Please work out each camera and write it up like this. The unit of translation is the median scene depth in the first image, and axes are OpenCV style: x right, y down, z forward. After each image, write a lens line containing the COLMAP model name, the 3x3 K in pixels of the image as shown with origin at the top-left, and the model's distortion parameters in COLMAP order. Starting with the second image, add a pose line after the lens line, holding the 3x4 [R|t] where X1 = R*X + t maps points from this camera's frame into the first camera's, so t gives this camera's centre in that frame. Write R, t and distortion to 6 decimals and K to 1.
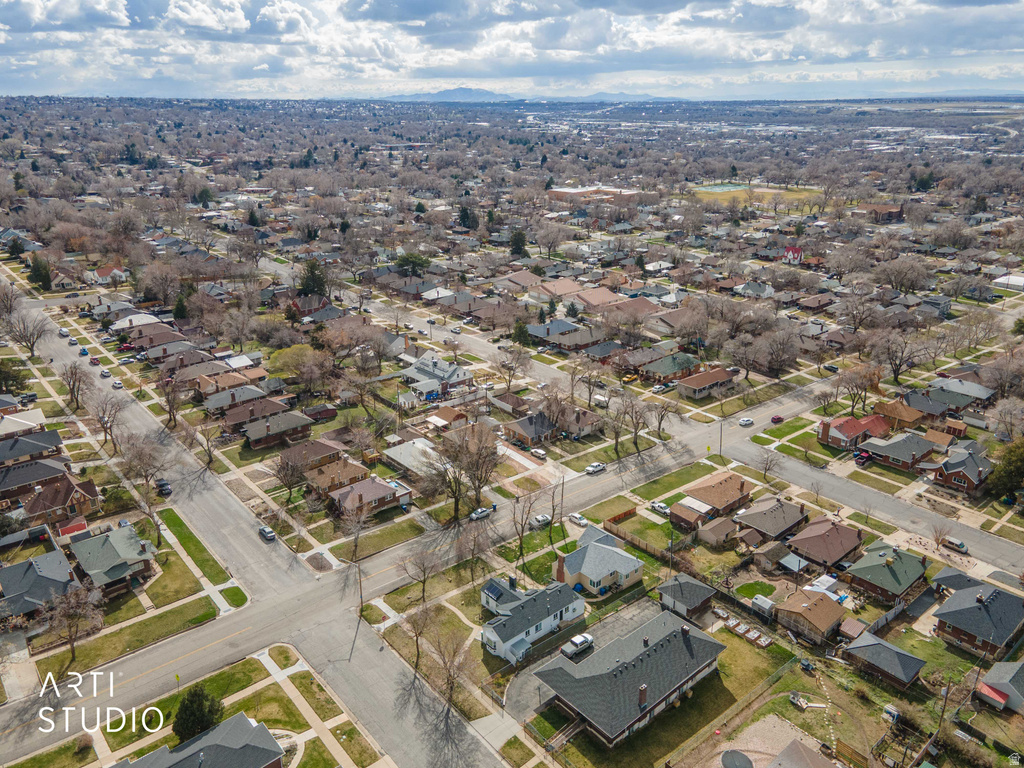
lens RADIAL K [[747.6, 0, 502.5], [0, 747.6, 383.9], [0, 0, 1]] dist [0.041326, 0.006894]
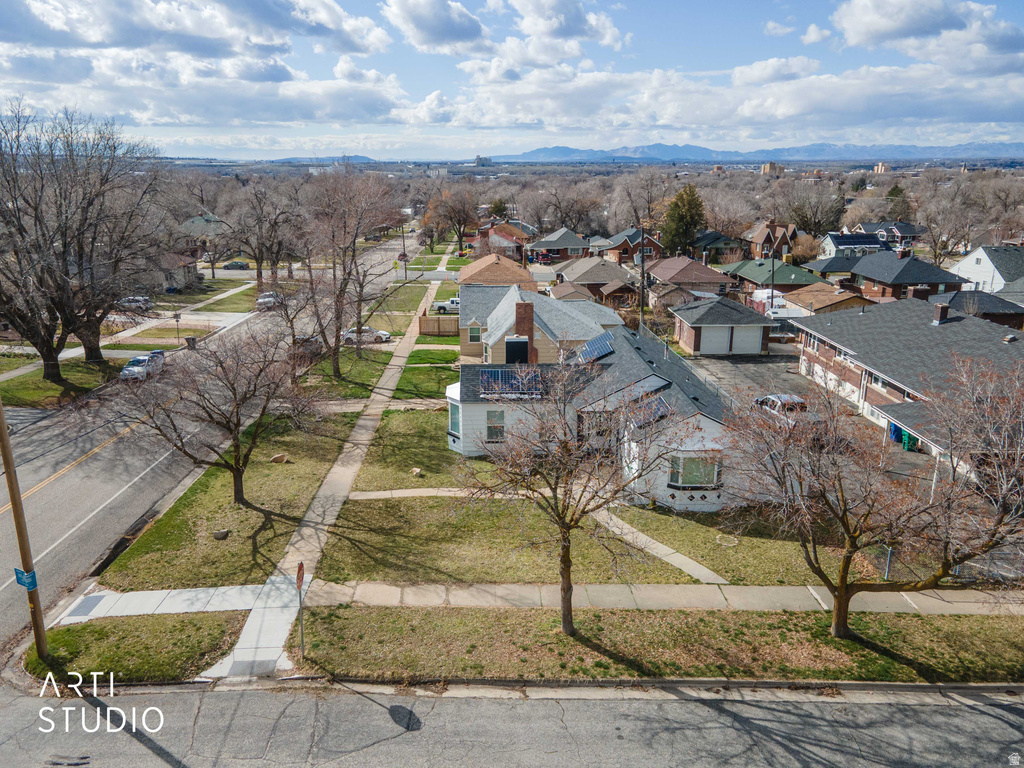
lens RADIAL K [[761.7, 0, 505.4], [0, 761.7, 384.8], [0, 0, 1]] dist [0.047191, 0.003651]
pose [[0.621511, -0.213380, 0.753785, -0.134932], [0.272494, 0.960991, 0.047359, 0.146378], [-0.734487, 0.175968, 0.655412, 0.449908]]
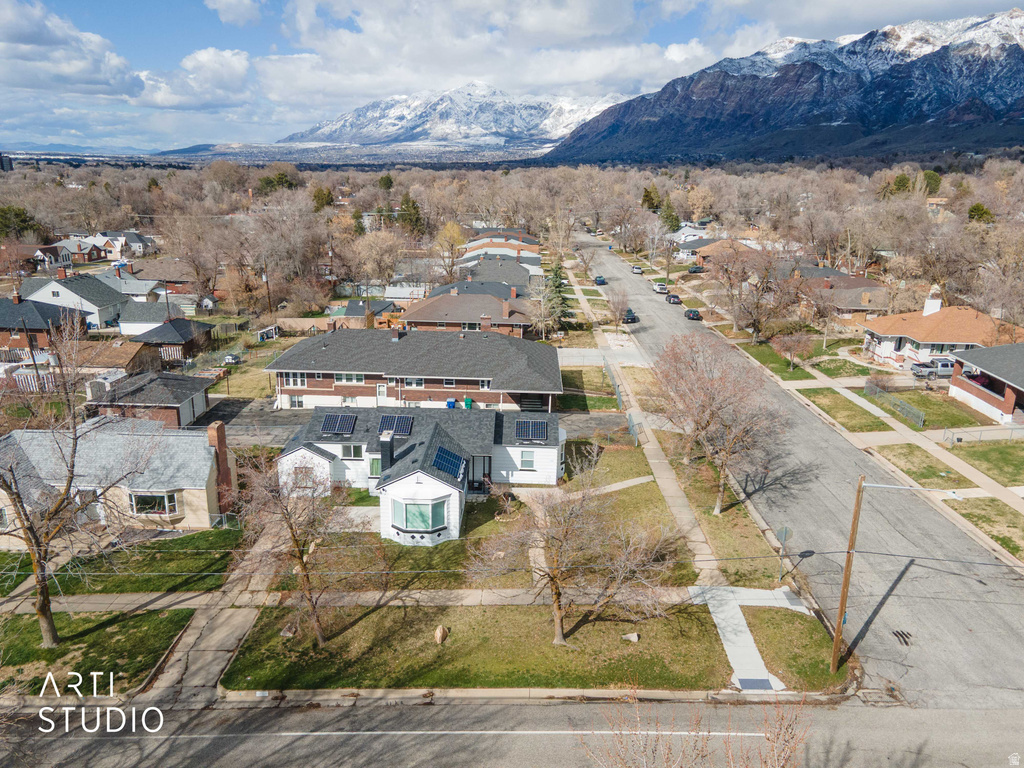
lens RADIAL K [[745.2, 0, 504.1], [0, 745.2, 381.4], [0, 0, 1]] dist [0.046509, 0.002809]
pose [[-0.737320, -0.194975, 0.646795, -0.139266], [0.231771, 0.826319, 0.513302, 0.039732], [-0.634540, 0.528376, -0.564072, 0.649560]]
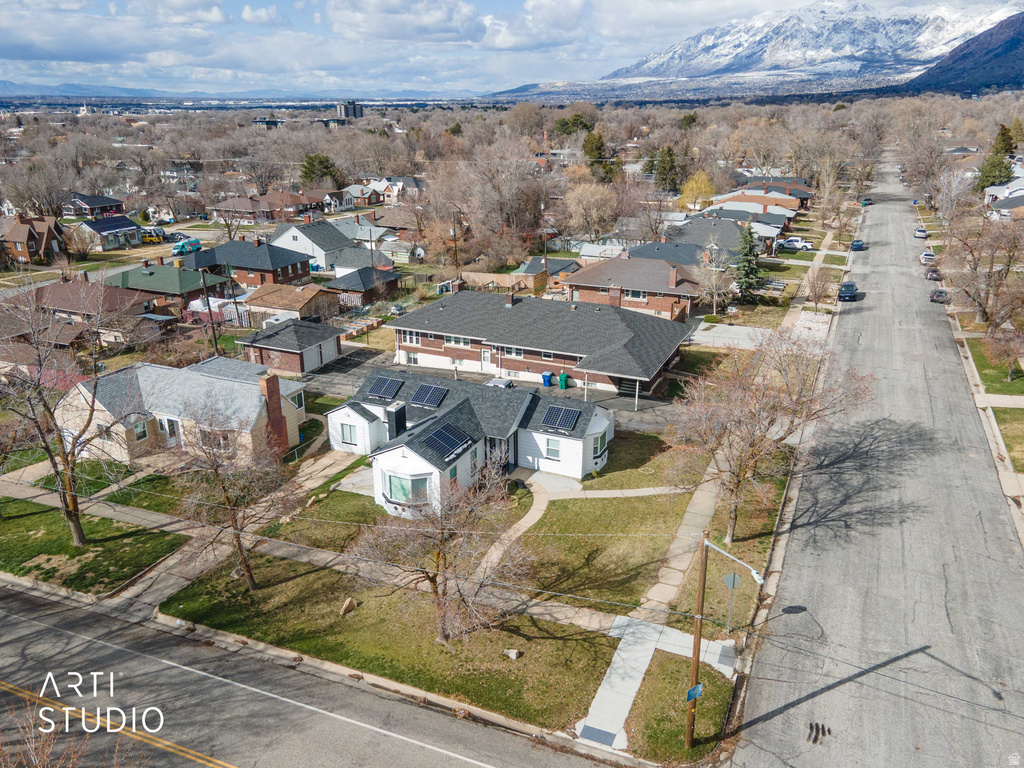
lens RADIAL K [[777.4, 0, 503.0], [0, 777.4, 382.4], [0, 0, 1]] dist [0.047296, 0.004719]
pose [[-0.417396, -0.304087, 0.856336, -0.181095], [0.333337, 0.825426, 0.455586, 0.054355], [-0.845380, 0.475608, -0.243166, 0.589474]]
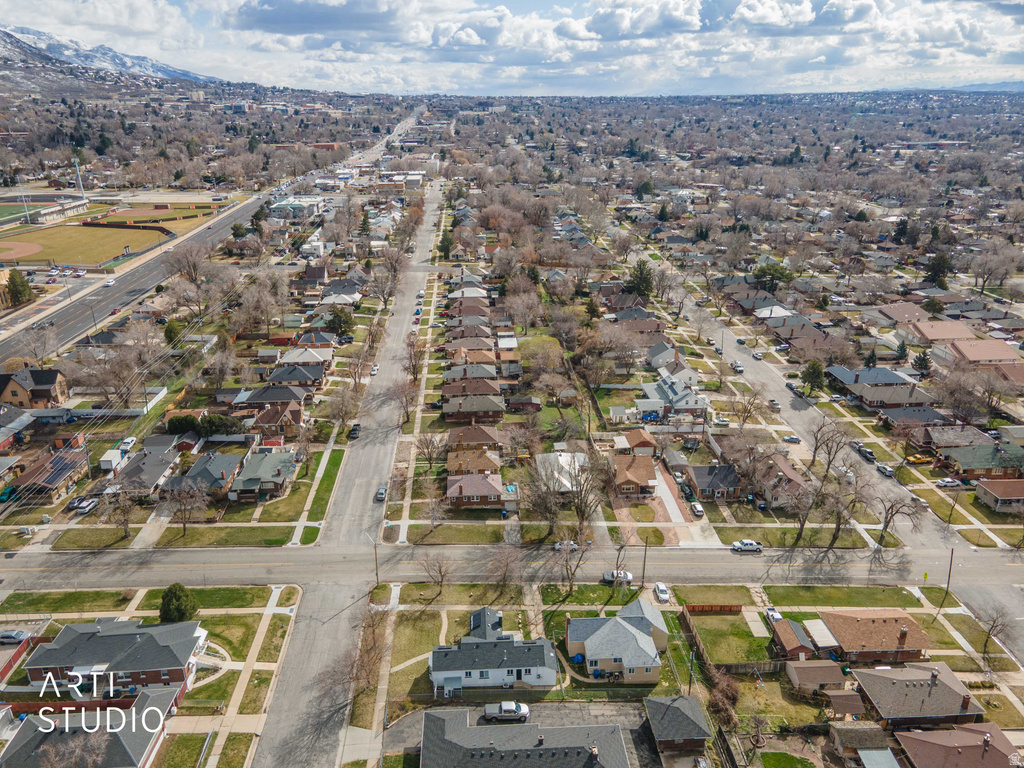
lens RADIAL K [[747.6, 0, 502.5], [0, 747.6, 383.9], [0, 0, 1]] dist [0.041326, 0.006894]
pose [[0.790194, 0.217422, -0.572993, 0.276129], [-0.214003, 0.973991, 0.074457, -0.051692], [0.574279, 0.063787, 0.816171, 0.126090]]
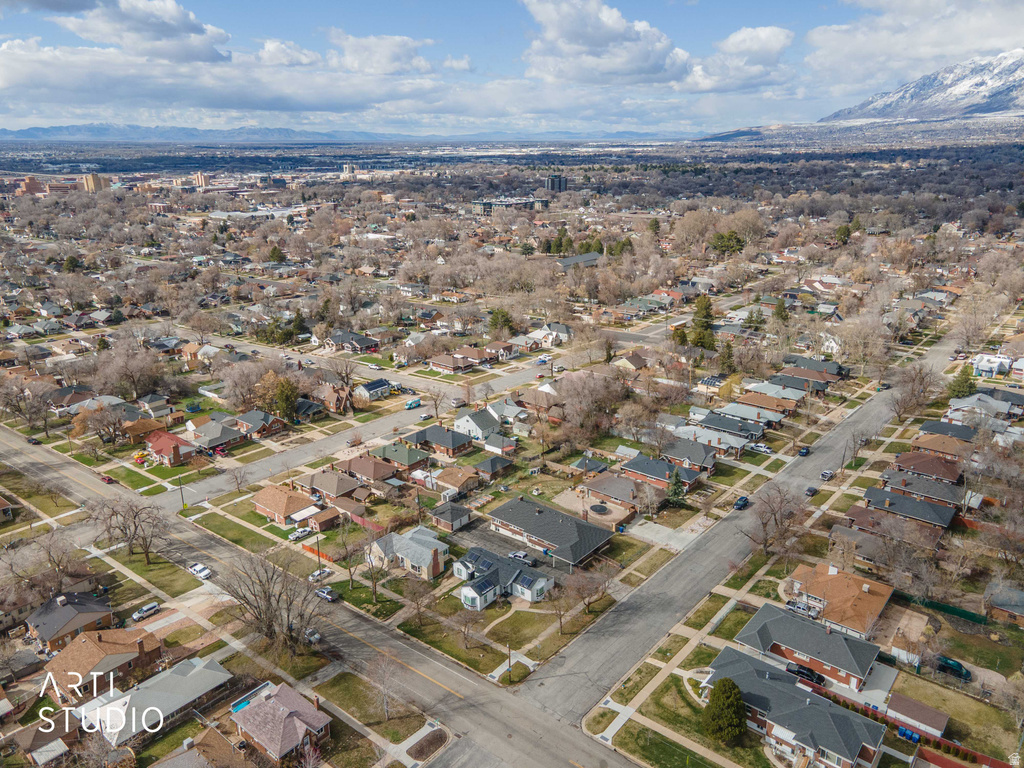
lens RADIAL K [[747.6, 0, 502.5], [0, 747.6, 383.9], [0, 0, 1]] dist [0.041326, 0.006894]
pose [[-0.165655, -0.302190, 0.938744, -0.528201], [0.359989, 0.867680, 0.342840, -0.189902], [-0.918132, 0.394731, -0.034950, 0.503584]]
